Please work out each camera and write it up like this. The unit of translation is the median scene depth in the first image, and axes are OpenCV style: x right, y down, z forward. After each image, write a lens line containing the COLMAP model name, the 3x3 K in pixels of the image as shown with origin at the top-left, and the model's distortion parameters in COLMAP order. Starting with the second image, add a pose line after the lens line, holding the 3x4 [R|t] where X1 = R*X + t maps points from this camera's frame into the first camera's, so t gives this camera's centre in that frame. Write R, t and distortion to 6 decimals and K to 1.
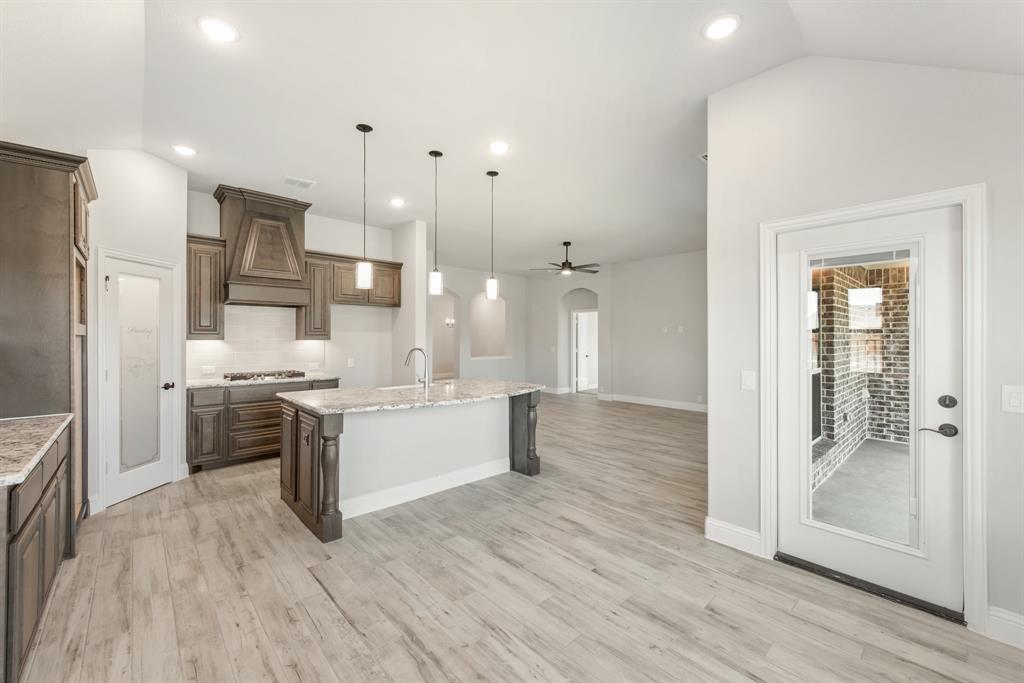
lens RADIAL K [[410.0, 0, 513.7], [0, 410.0, 337.2], [0, 0, 1]] dist [-0.001888, -0.000359]
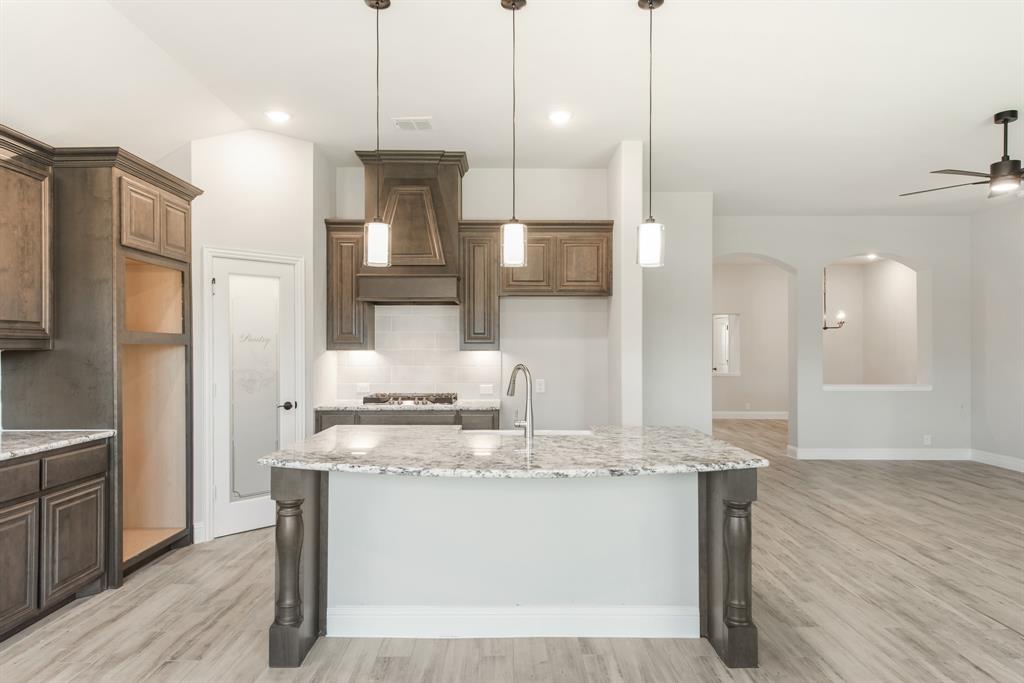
lens RADIAL K [[611.3, 0, 510.1], [0, 611.3, 345.3], [0, 0, 1]] dist [0.008941, -0.001354]
pose [[0.734714, -0.005165, -0.678357, 0.299524], [0.002559, 0.999985, -0.004842, 0.003552], [0.678372, 0.001821, 0.734716, 0.353325]]
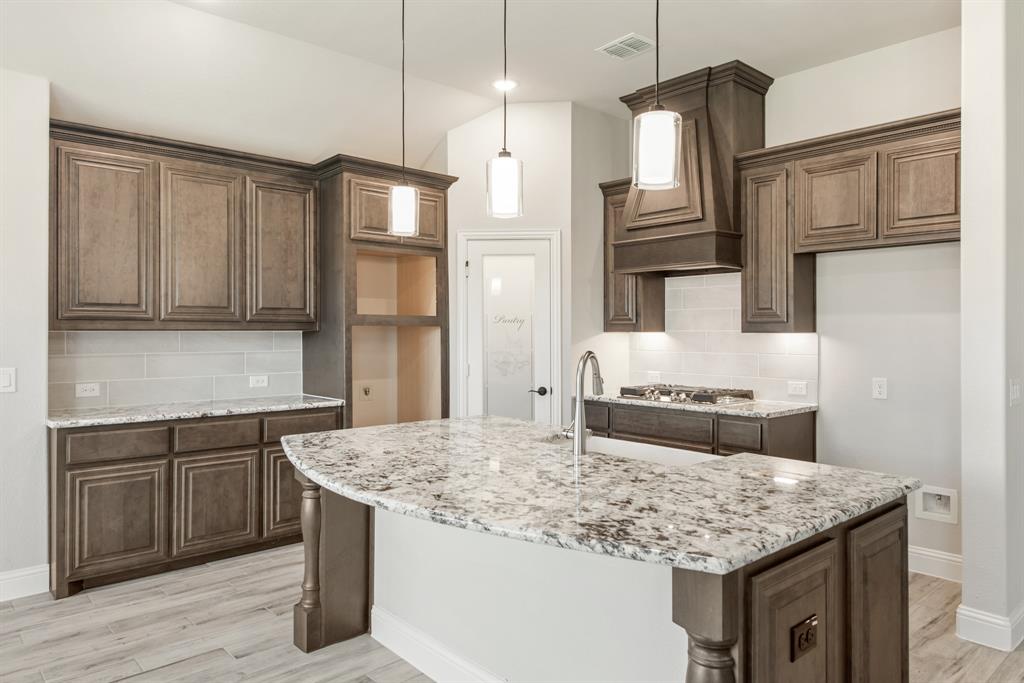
lens RADIAL K [[674.0, 0, 529.1], [0, 674.0, 330.8], [0, 0, 1]] dist [0.017726, -0.000804]
pose [[-0.003729, -0.002593, -0.999990, 0.391538], [0.002220, 0.999994, -0.002602, 0.007444], [0.999991, -0.002230, -0.003723, 0.884789]]
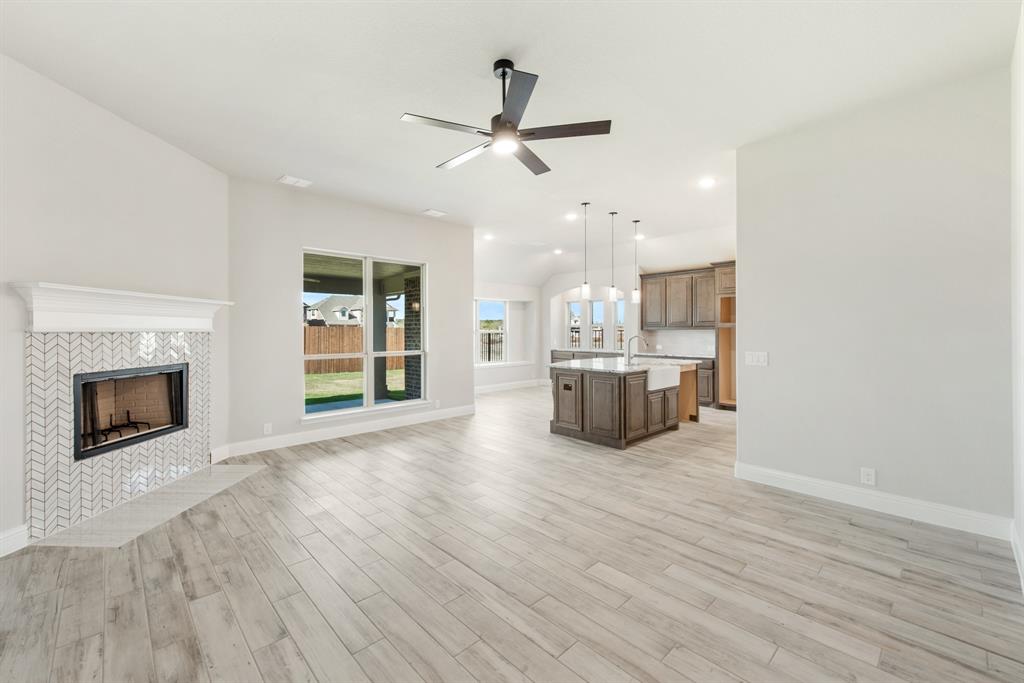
lens RADIAL K [[417.3, 0, 495.9], [0, 417.3, 333.1], [0, 0, 1]] dist [0.008799, 0.000022]
pose [[-0.999990, 0.002461, 0.003773, 0.224297], [0.002465, 0.999996, 0.000979, 0.014775], [-0.003770, 0.000988, -0.999992, 2.266838]]
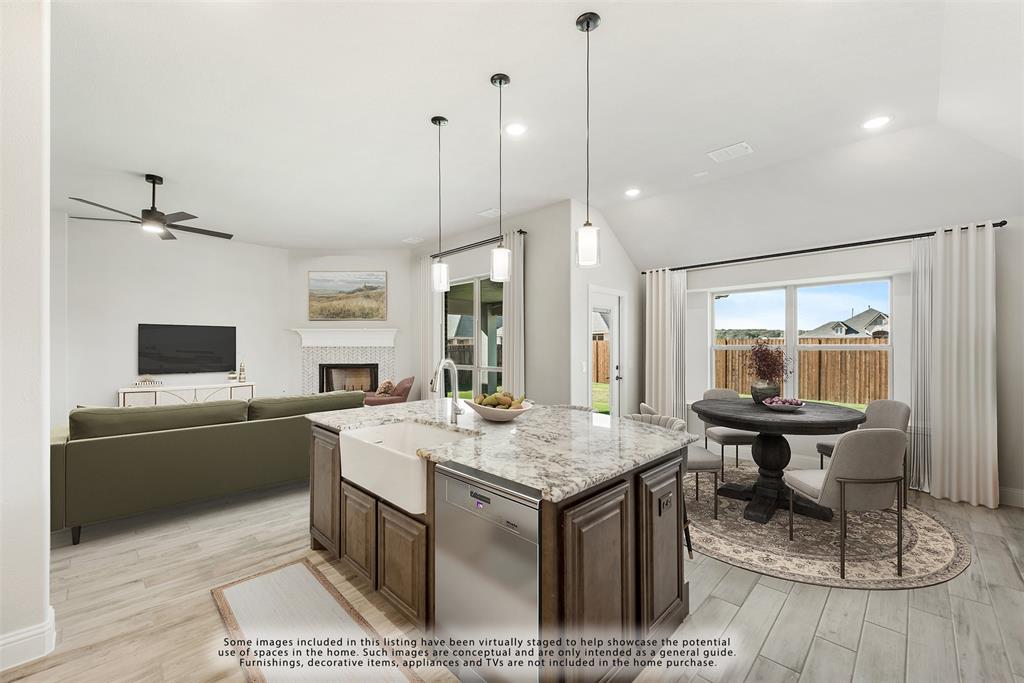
lens RADIAL K [[409.2, 0, 514.6], [0, 409.2, 345.0], [0, 0, 1]] dist [0.010148, -0.000078]
pose [[-0.047411, -0.000161, 0.998875, -0.777749], [-0.002410, 0.999997, 0.000047, 0.004519], [-0.998873, -0.002405, -0.047412, 0.868010]]
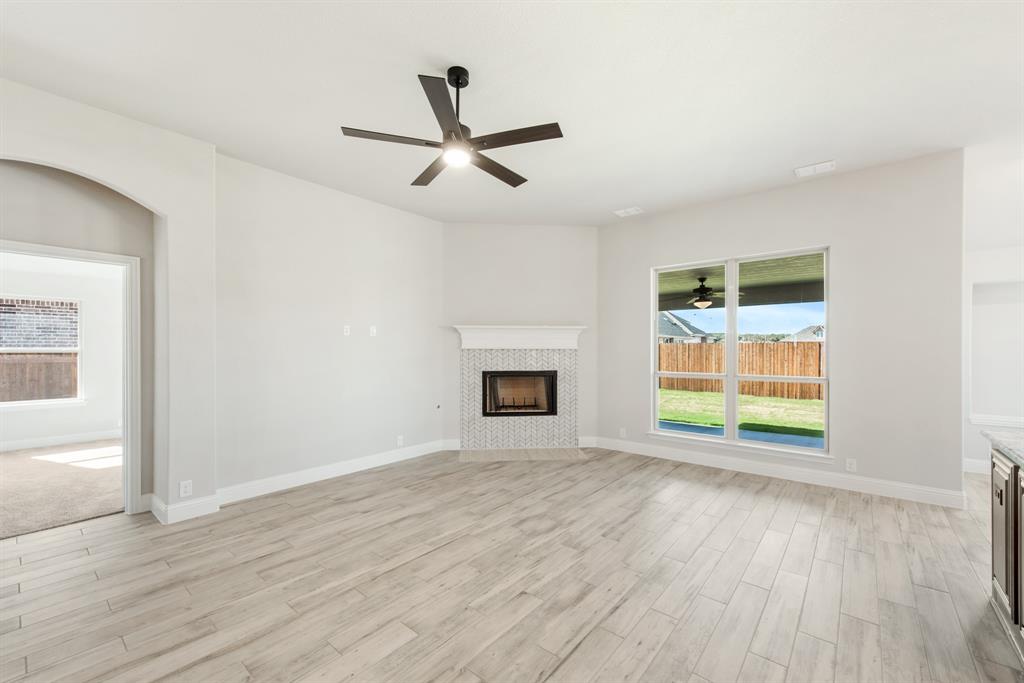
lens RADIAL K [[412.9, 0, 516.1], [0, 412.9, 352.2], [0, 0, 1]] dist [0.008531, -0.000317]
pose [[-0.132622, -0.008329, 0.991132, -0.382566], [-0.003077, 0.999963, 0.007992, 0.010887], [-0.991162, -0.001990, -0.132643, 1.646809]]
